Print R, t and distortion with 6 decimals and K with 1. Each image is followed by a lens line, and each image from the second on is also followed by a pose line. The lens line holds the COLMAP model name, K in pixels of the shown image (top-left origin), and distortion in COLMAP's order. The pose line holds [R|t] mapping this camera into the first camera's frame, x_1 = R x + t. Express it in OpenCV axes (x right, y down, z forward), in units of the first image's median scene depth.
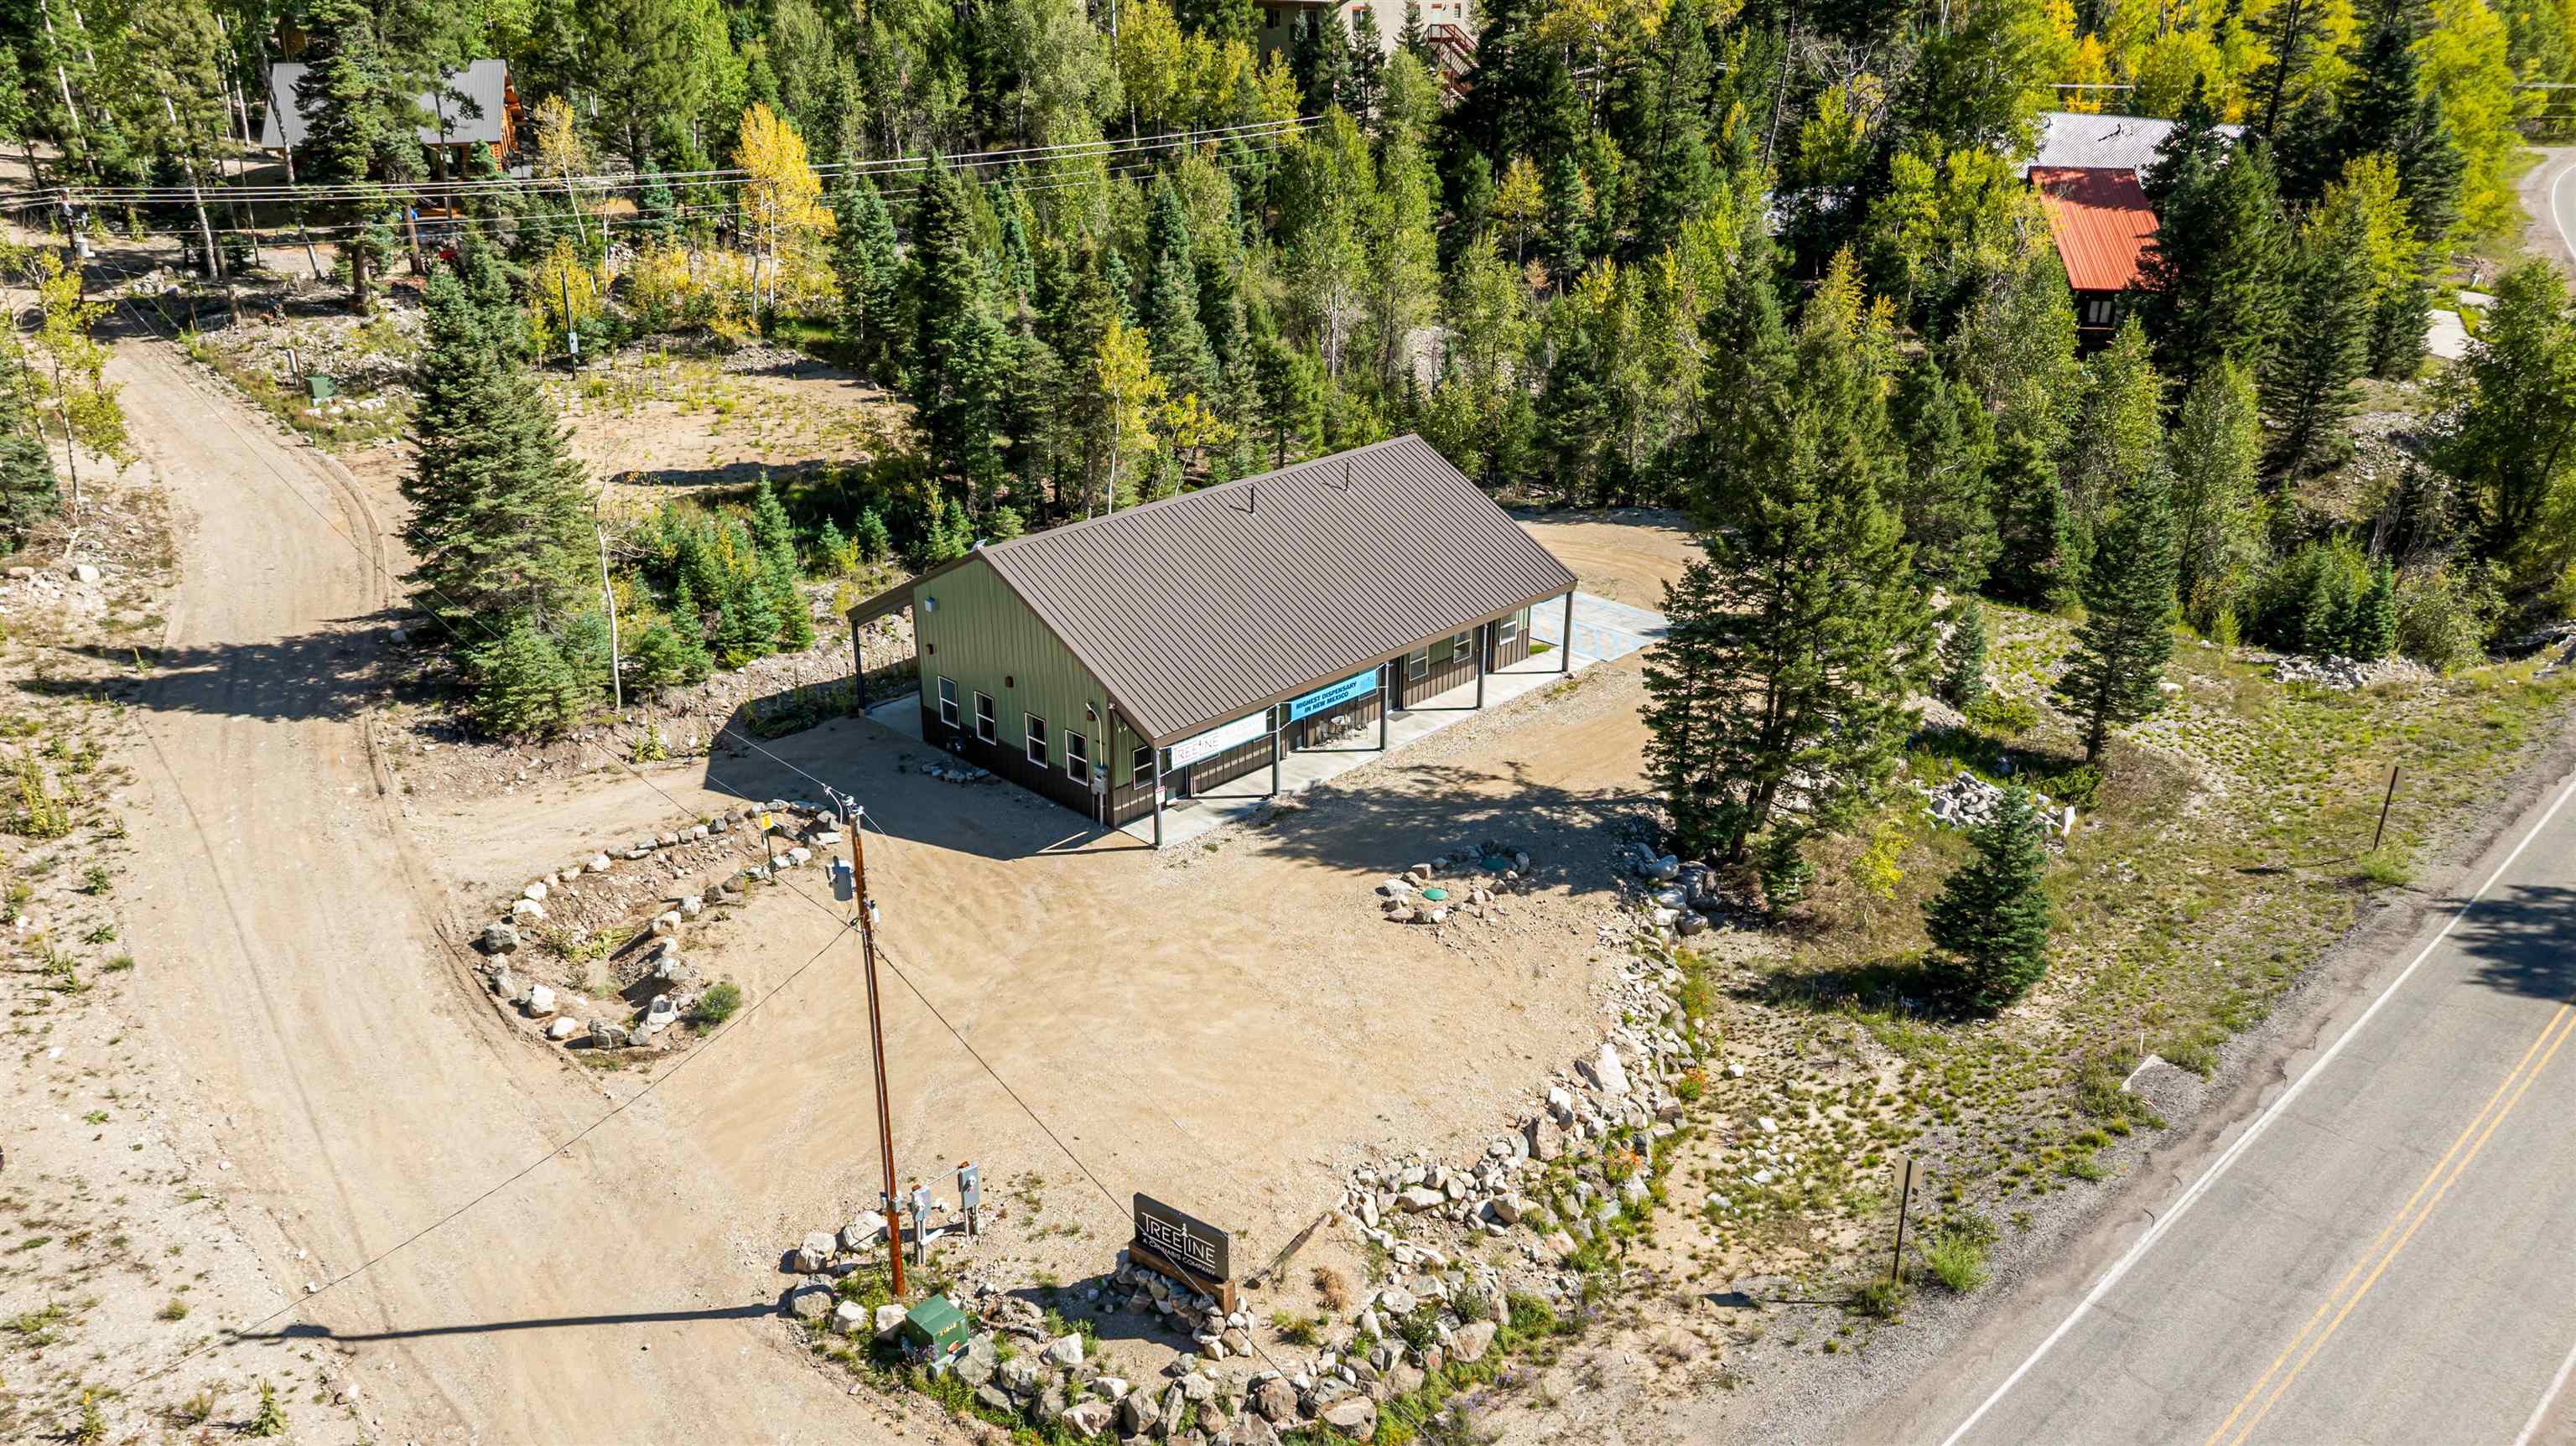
lens RADIAL K [[1889.4, 0, 1292.9], [0, 1889.4, 730.8], [0, 0, 1]] dist [-0.014317, 0.000012]
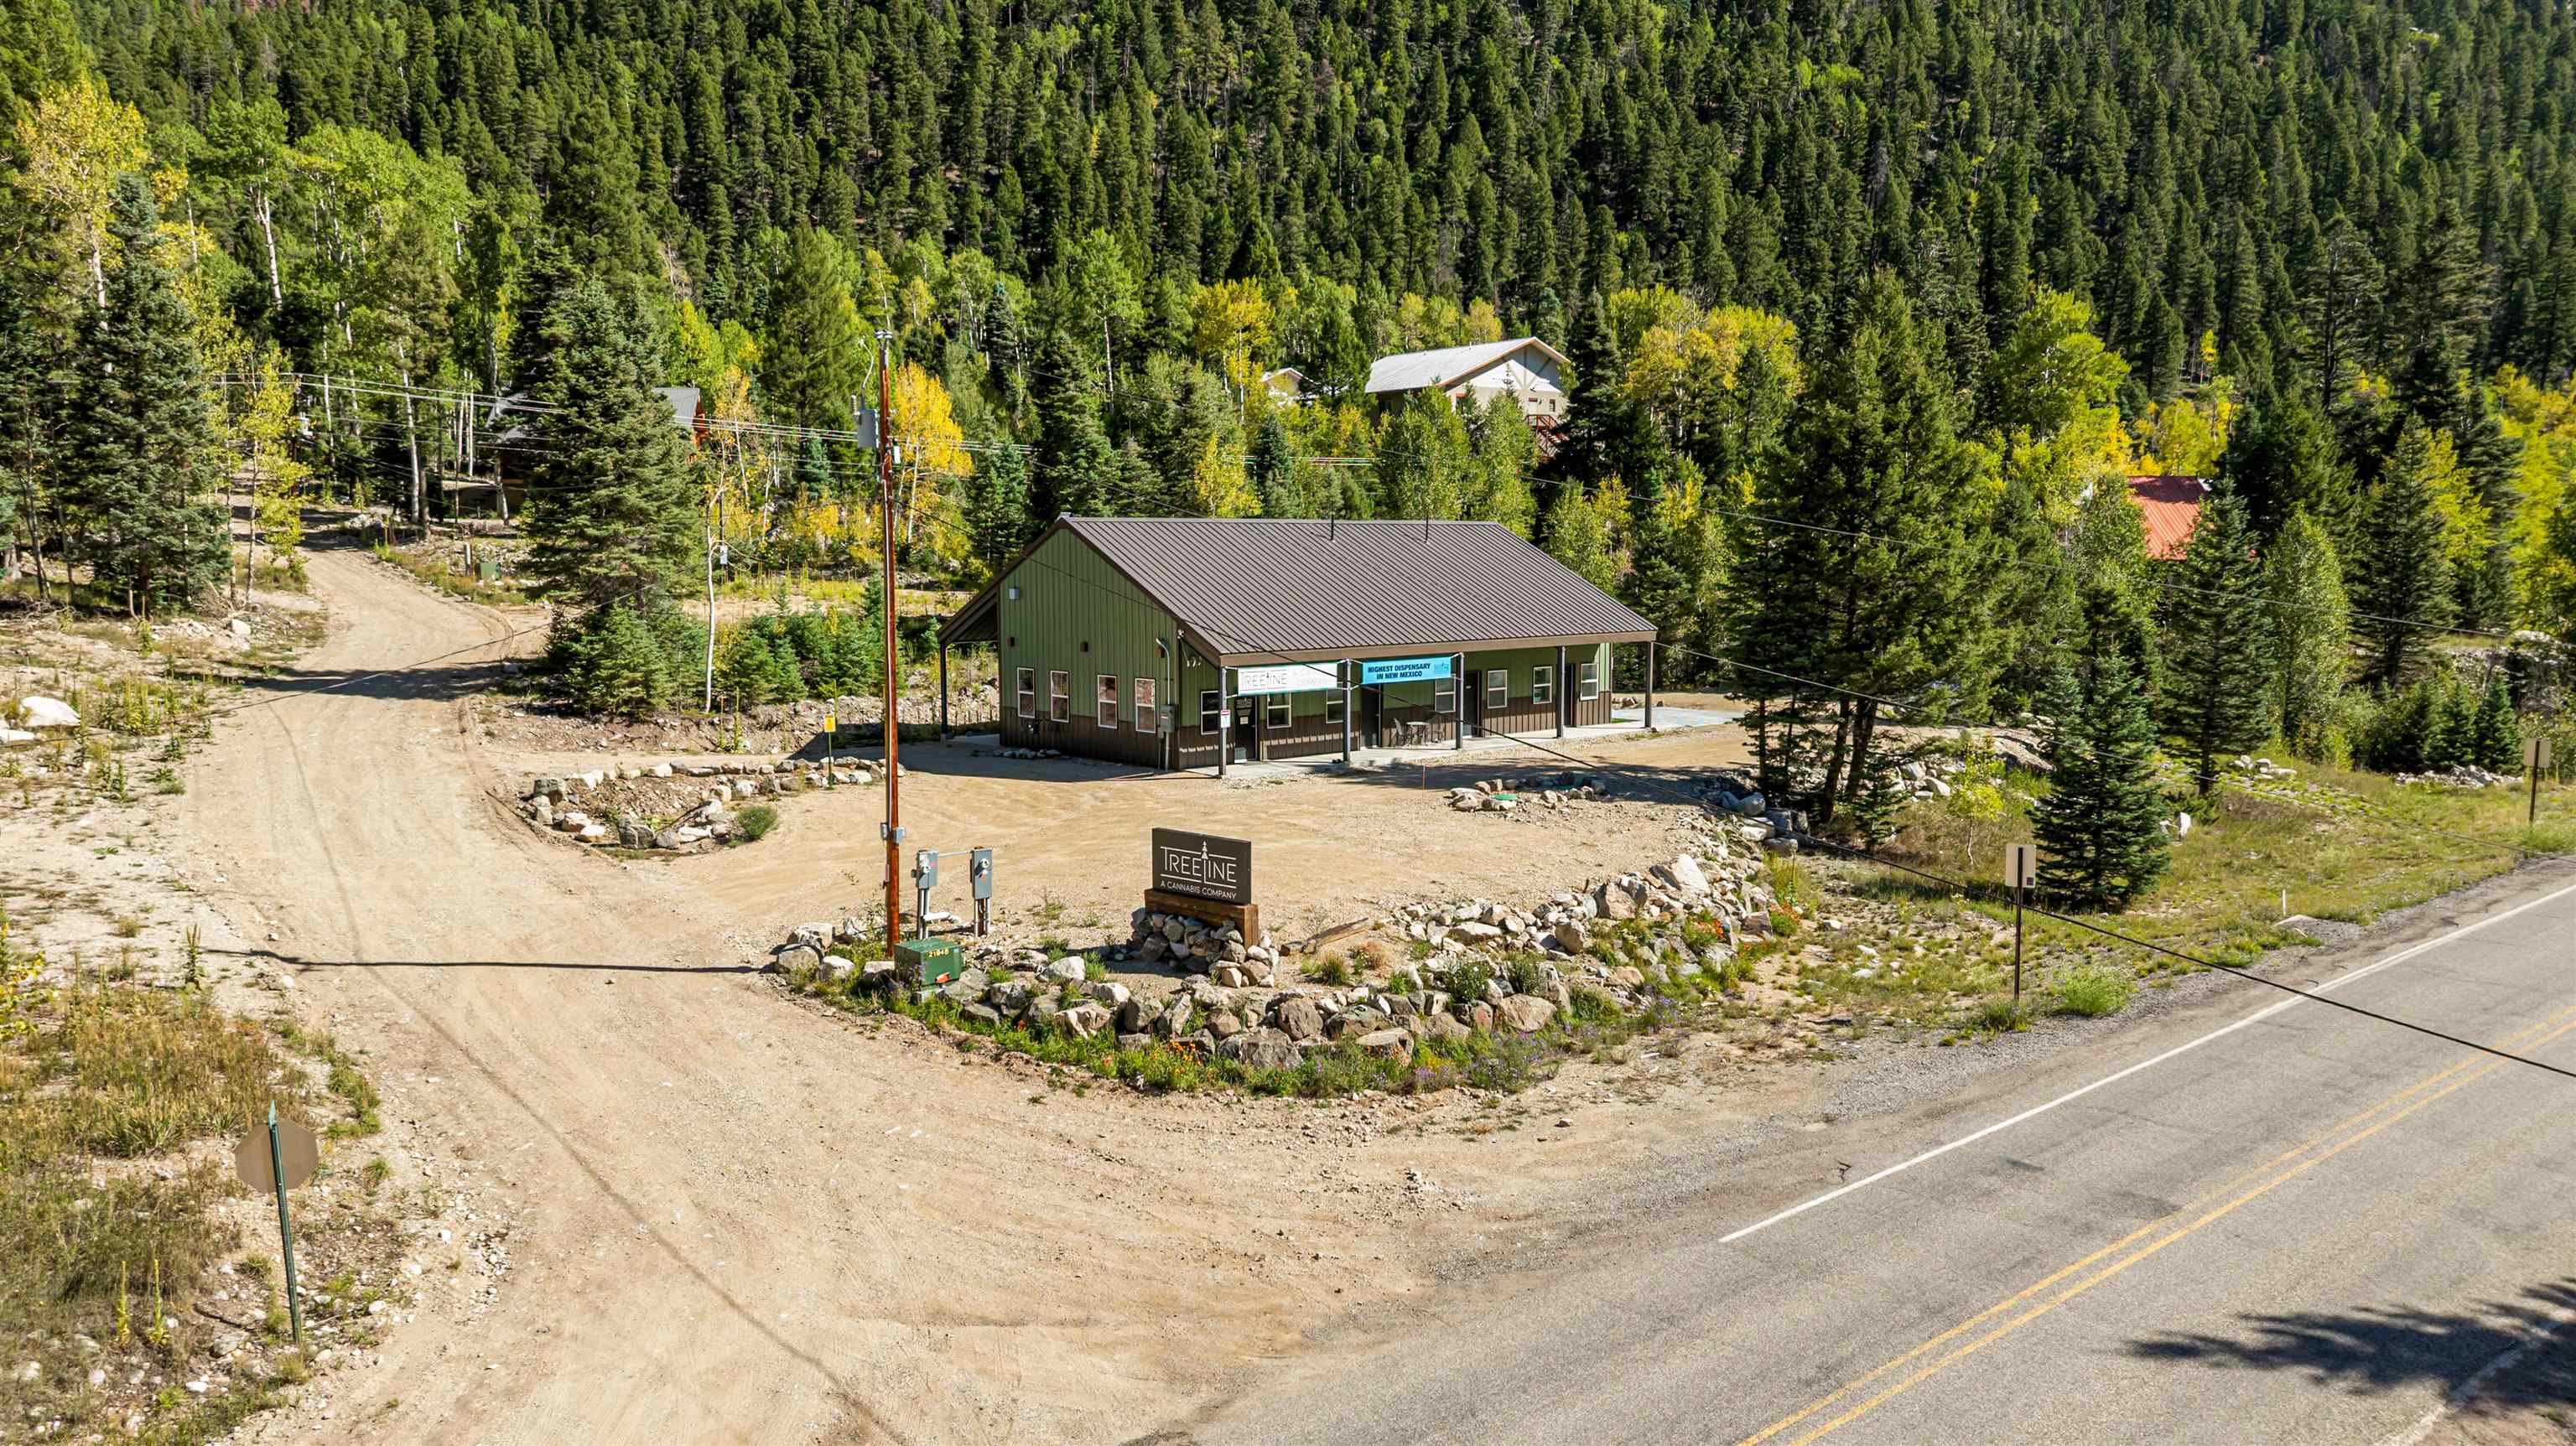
lens RADIAL K [[1807.6, 0, 1293.9], [0, 1807.6, 715.7], [0, 0, 1]] dist [-0.015242, 0.001429]
pose [[0.997537, 0.007035, -0.069790, 0.031985], [-0.027839, 0.952945, -0.301861, 0.325877], [0.064382, 0.303061, 0.950794, 0.109836]]
